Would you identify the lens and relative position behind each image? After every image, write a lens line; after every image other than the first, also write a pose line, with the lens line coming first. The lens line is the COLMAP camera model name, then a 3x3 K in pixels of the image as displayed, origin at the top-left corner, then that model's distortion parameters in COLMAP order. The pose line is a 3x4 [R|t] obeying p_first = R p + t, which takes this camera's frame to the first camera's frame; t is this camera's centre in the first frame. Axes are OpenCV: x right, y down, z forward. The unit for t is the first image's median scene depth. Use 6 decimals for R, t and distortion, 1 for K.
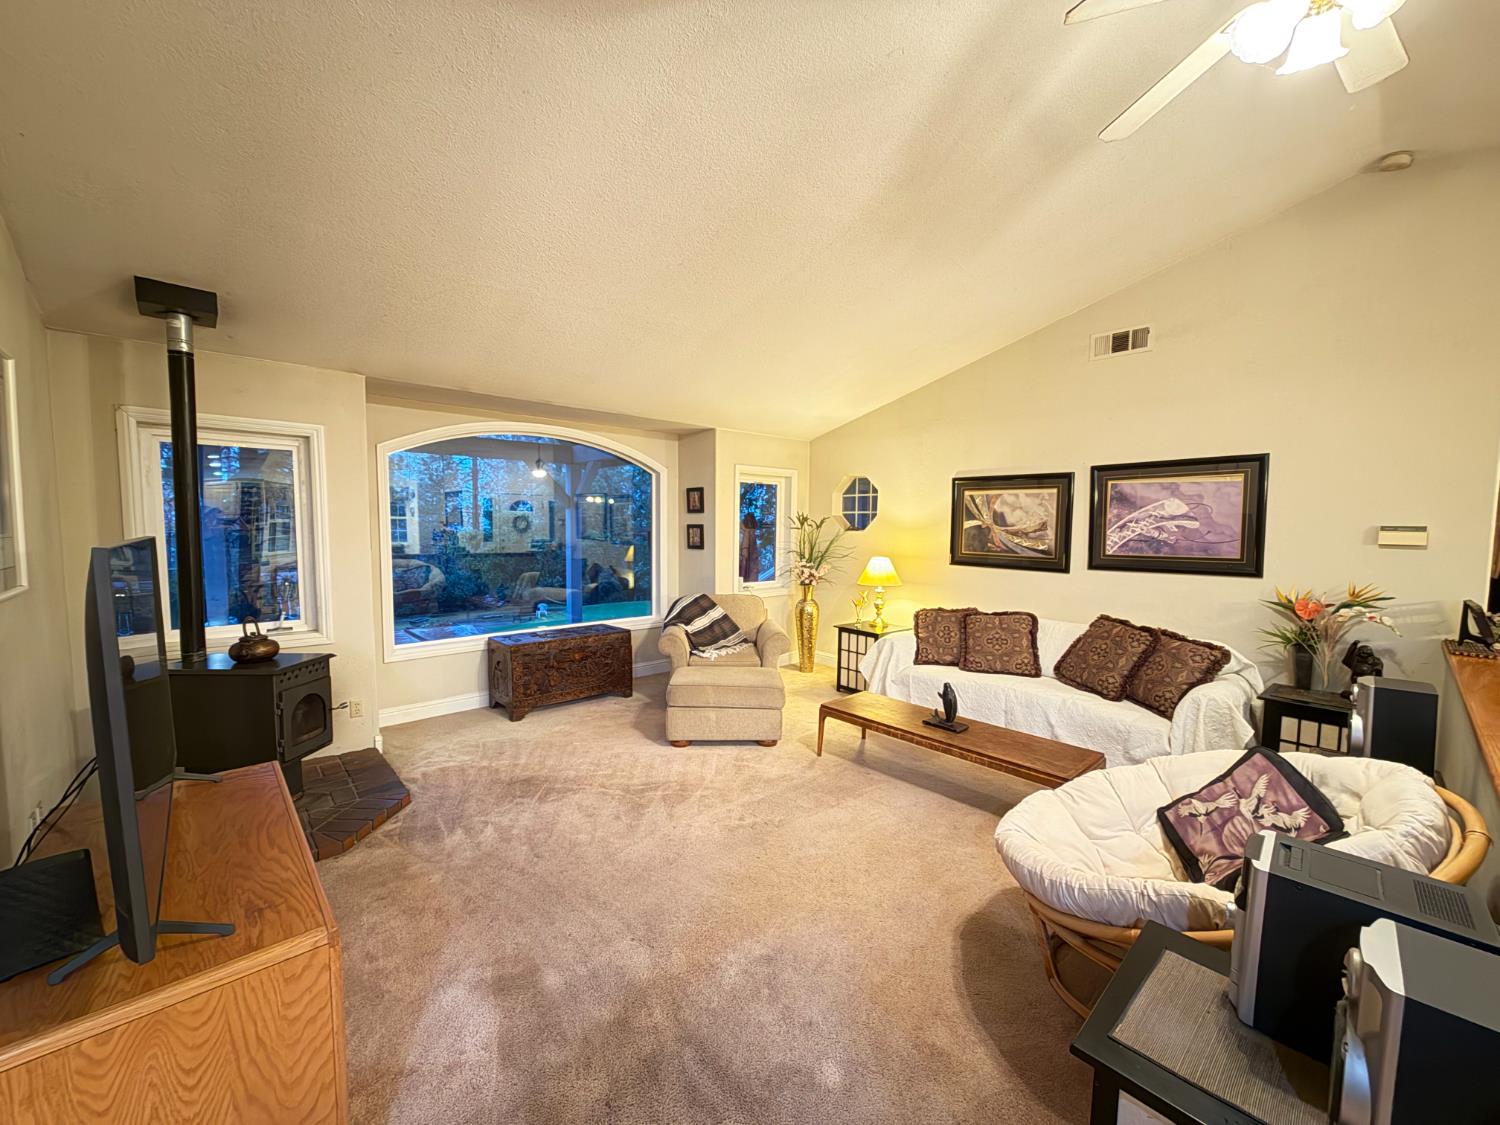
lens RADIAL K [[598.4, 0, 748.2], [0, 598.4, 571.2], [0, 0, 1]] dist [0.000040, 0.000095]
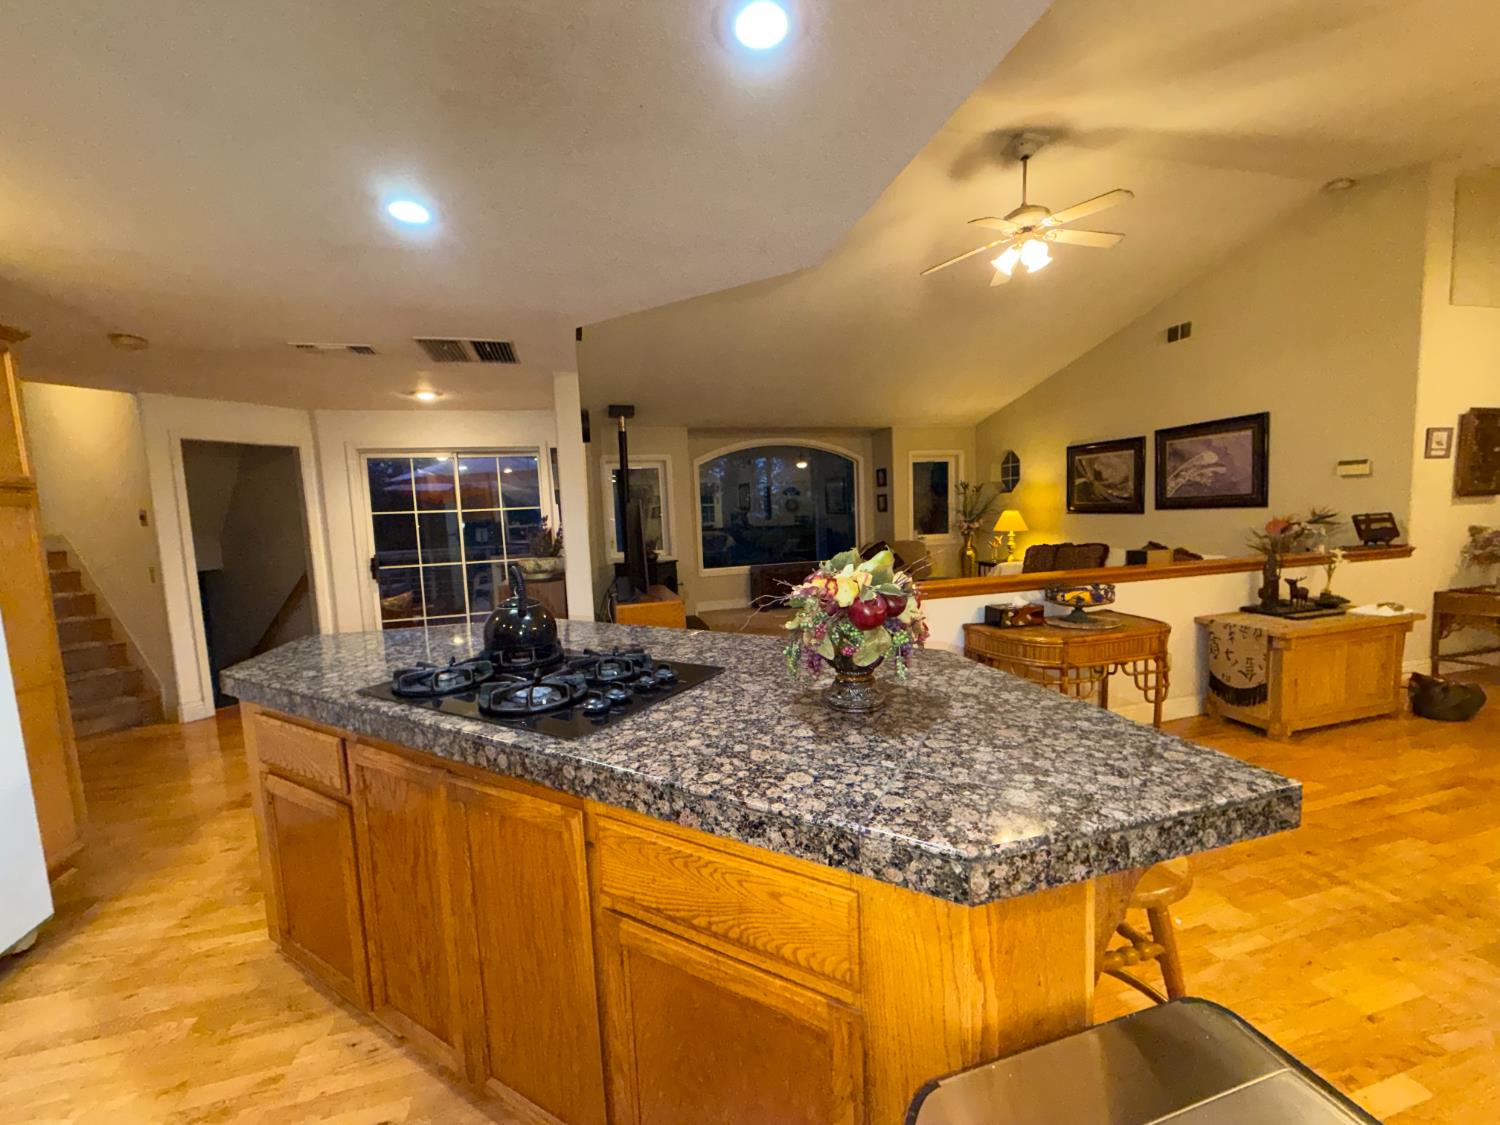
lens RADIAL K [[598.4, 0, 749.4], [0, 598.4, 564.7], [0, 0, 1]] dist [0.000040, 0.000095]
pose [[0.891939, -0.004874, -0.452129, 0.327514], [0.012982, 0.999806, 0.014833, 0.077473], [0.451969, -0.019099, 0.891829, -0.513840]]
